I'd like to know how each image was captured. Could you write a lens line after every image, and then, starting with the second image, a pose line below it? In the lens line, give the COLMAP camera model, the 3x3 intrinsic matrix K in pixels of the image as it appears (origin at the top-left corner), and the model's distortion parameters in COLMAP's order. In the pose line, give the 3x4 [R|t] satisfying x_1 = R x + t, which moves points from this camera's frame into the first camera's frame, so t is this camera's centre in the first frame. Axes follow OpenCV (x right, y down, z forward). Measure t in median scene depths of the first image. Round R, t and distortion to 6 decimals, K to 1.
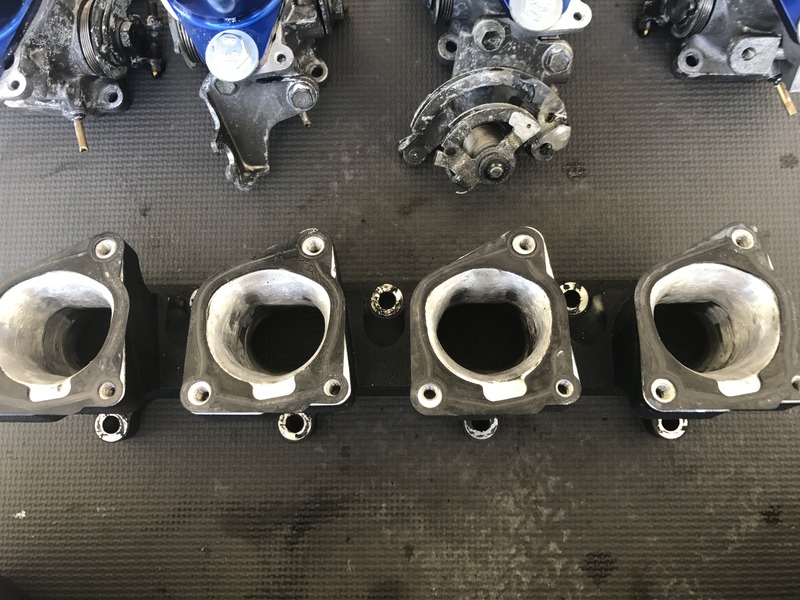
lens RADIAL K [[659.8, 0, 400.0], [0, 659.8, 300.0], [0, 0, 1]] dist [-0.021314, -0.004448]
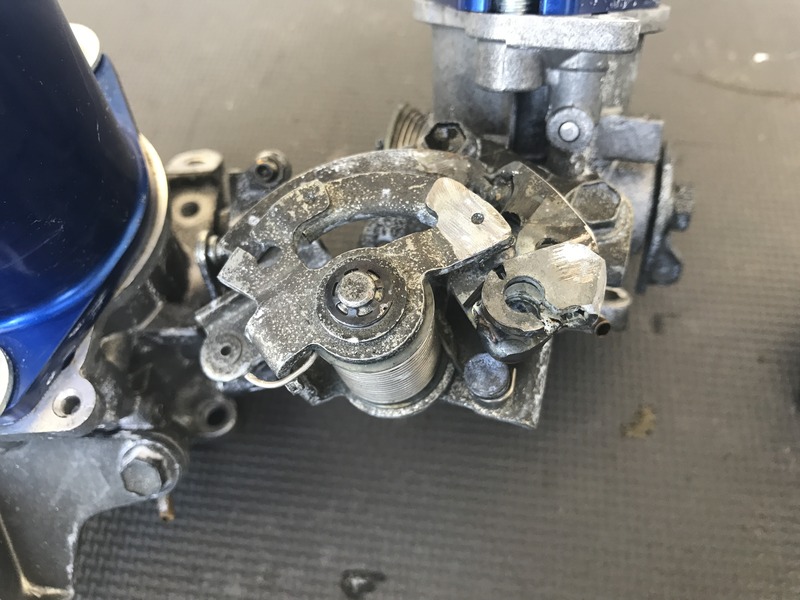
lens RADIAL K [[659.8, 0, 400.0], [0, 659.8, 300.0], [0, 0, 1]] dist [-0.021314, -0.004448]
pose [[0.992418, 0.100932, -0.070137, 0.061431], [-0.121216, 0.898141, -0.422670, -0.236090], [0.020332, 0.427967, 0.903565, 0.495064]]
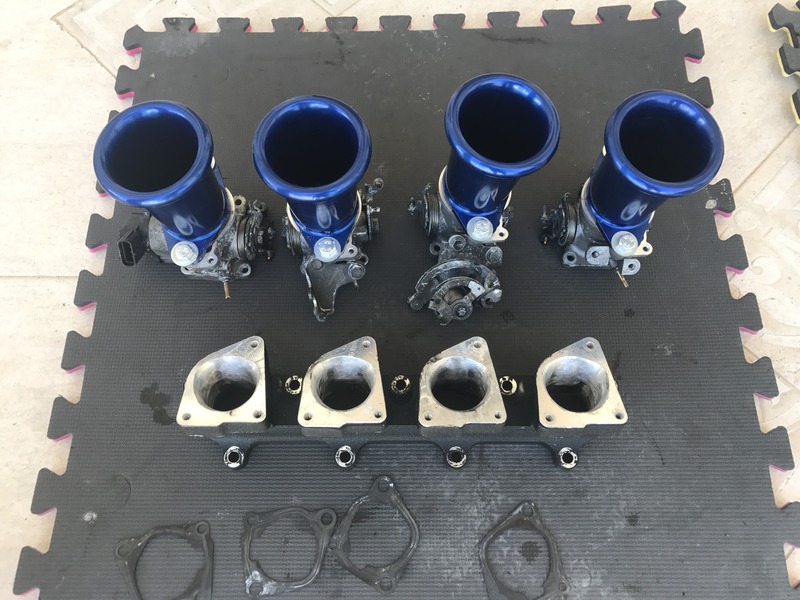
lens RADIAL K [[659.8, 0, 400.0], [0, 659.8, 300.0], [0, 0, 1]] dist [-0.021314, -0.004448]
pose [[0.999187, 0.019146, 0.035476, -0.091028], [-0.008087, 0.957335, -0.288867, 0.298390], [-0.039493, 0.288345, 0.956712, -0.746641]]
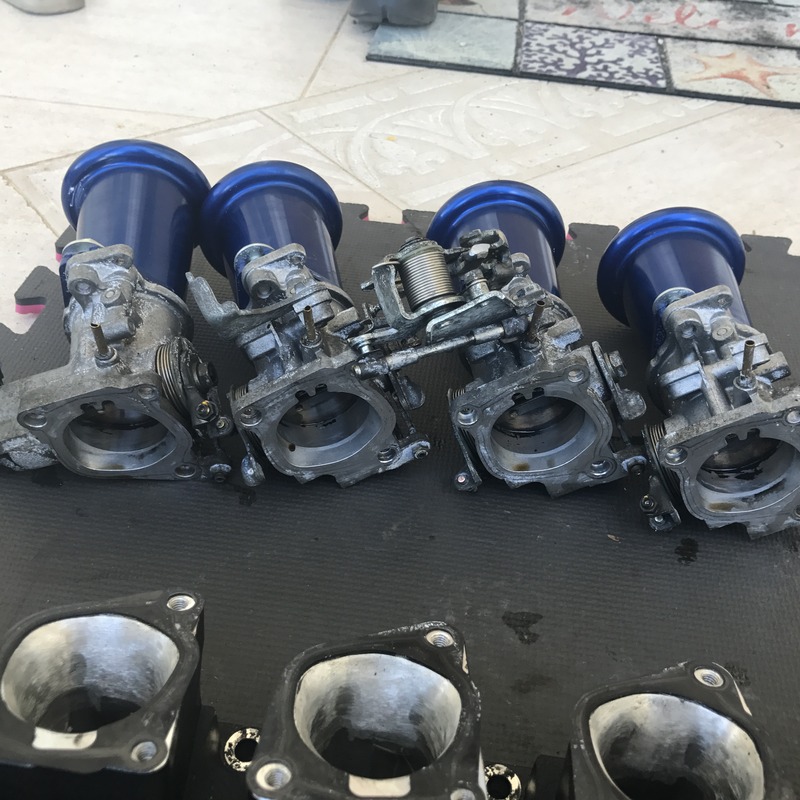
lens RADIAL K [[881.5, 0, 378.2], [0, 881.5, 397.8], [0, 0, 1]] dist [-0.002462, -0.028296]
pose [[0.987412, 0.147528, -0.057039, -0.162562], [-0.145583, 0.706702, -0.692371, 0.396303], [-0.061834, 0.691959, 0.719284, 0.032899]]
